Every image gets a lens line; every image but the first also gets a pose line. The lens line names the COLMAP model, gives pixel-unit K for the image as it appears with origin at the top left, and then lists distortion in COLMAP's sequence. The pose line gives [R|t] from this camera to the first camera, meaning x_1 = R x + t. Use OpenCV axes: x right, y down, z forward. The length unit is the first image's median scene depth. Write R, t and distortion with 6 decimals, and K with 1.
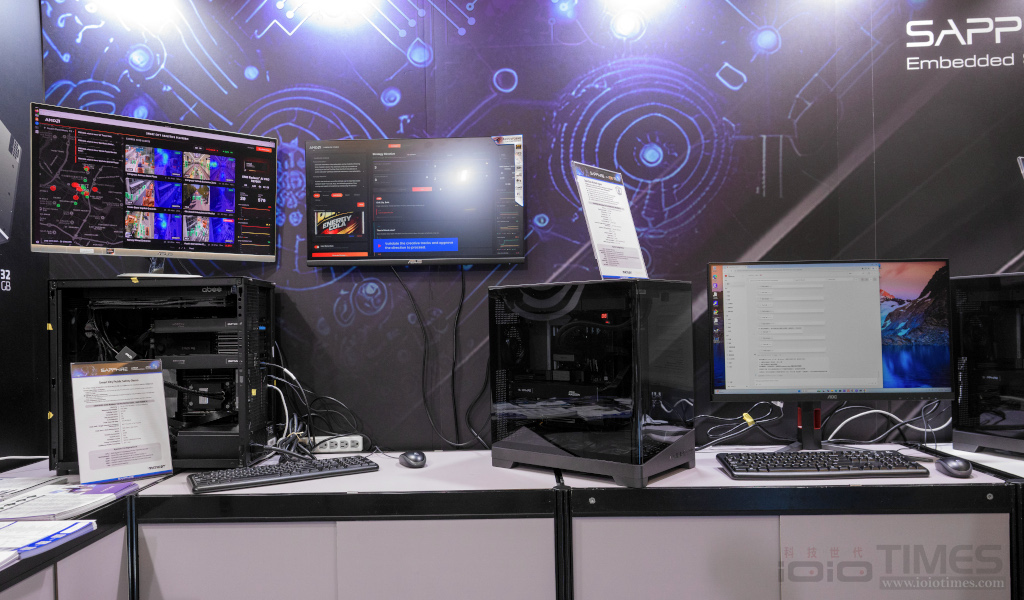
lens RADIAL K [[704.8, 0, 488.0], [0, 704.8, 321.3], [0, 0, 1]] dist [0.002592, -0.000178]
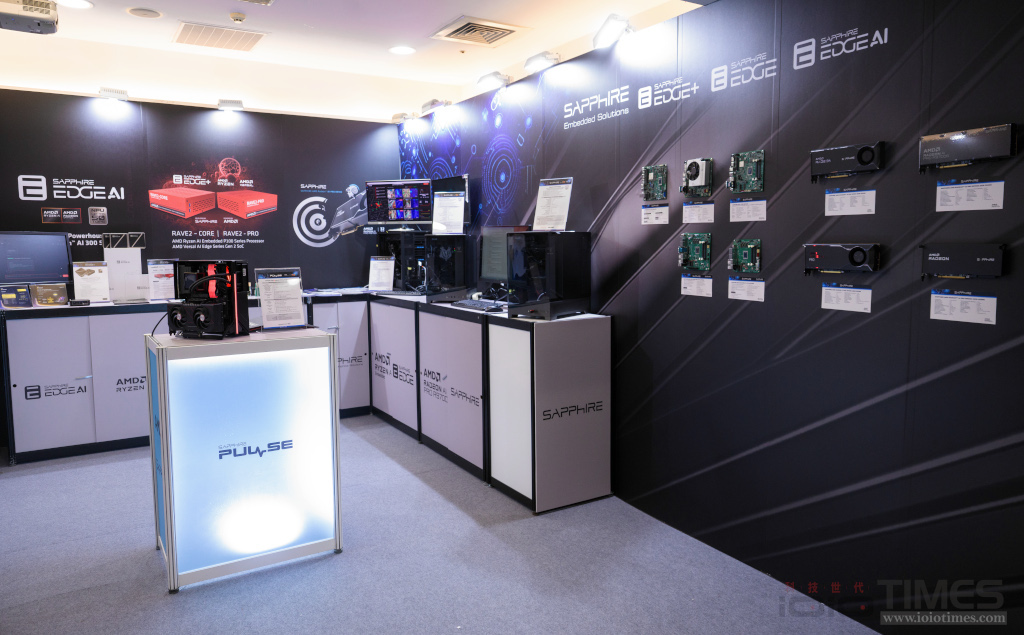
lens RADIAL K [[684.5, 0, 506.0], [0, 684.5, 308.2], [0, 0, 1]] dist [-0.013315, 0.003313]
pose [[0.548499, 0.099446, -0.830216, 2.298388], [-0.003938, 0.993199, 0.116367, -0.072868], [0.836142, -0.060557, 0.545160, -0.269391]]
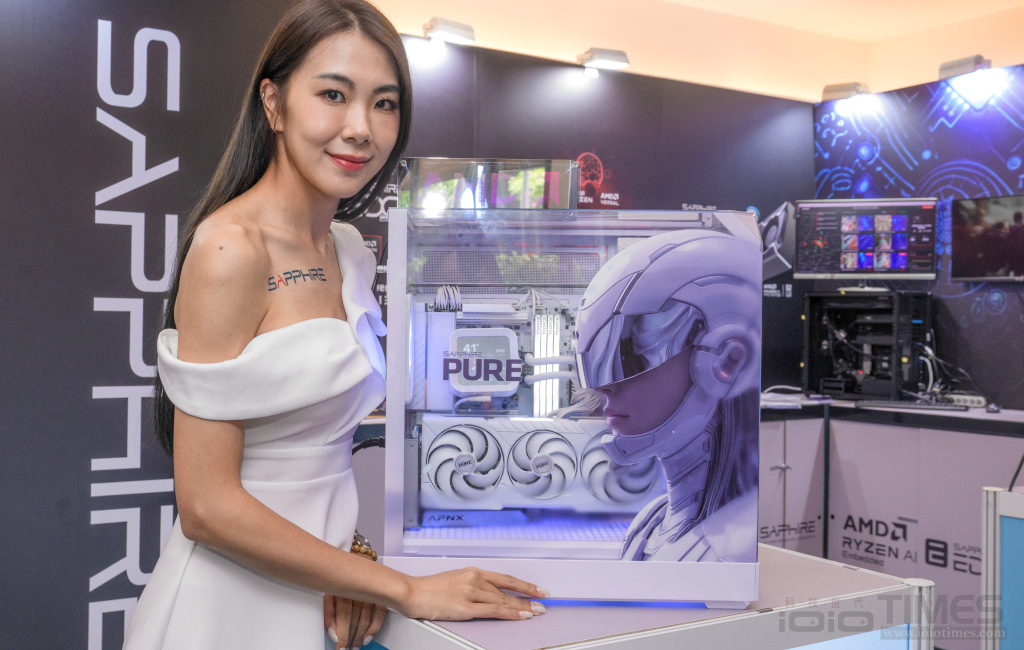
lens RADIAL K [[1086.5, 0, 441.1], [0, 1086.5, 329.7], [0, 0, 1]] dist [-0.009435, 0.000000]
pose [[0.537597, 0.037135, -0.842384, 1.188546], [-0.022481, 0.999306, 0.029706, -0.021145], [0.842902, 0.002968, 0.538059, -1.251146]]
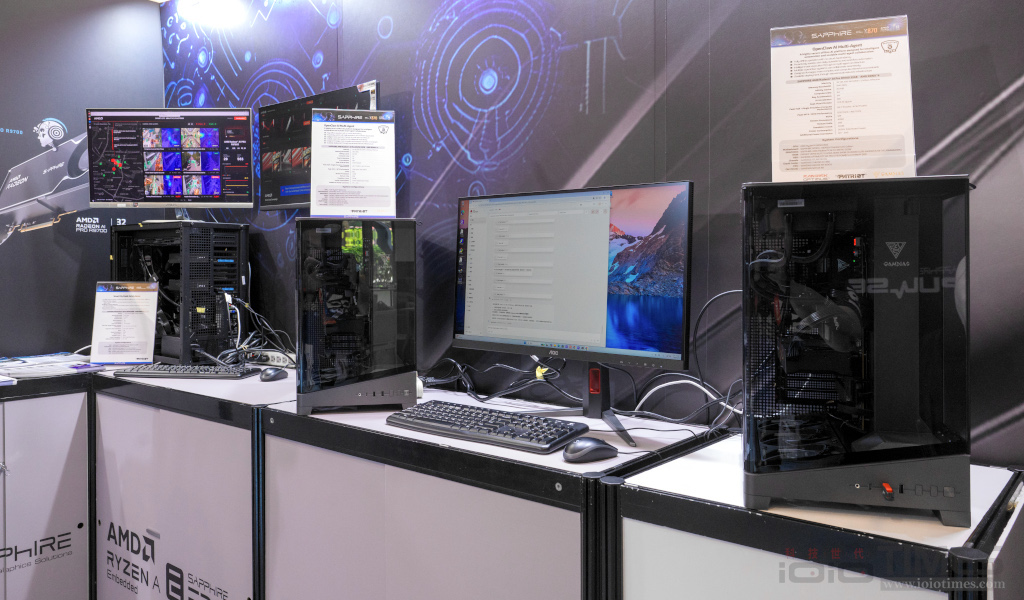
lens RADIAL K [[759.7, 0, 481.1], [0, 759.7, 272.6], [0, 0, 1]] dist [-0.002509, -0.001493]
pose [[0.782344, 0.025112, -0.622341, 0.906680], [-0.014588, 0.999652, 0.021998, -0.006378], [0.622676, -0.008131, 0.782437, 0.221268]]
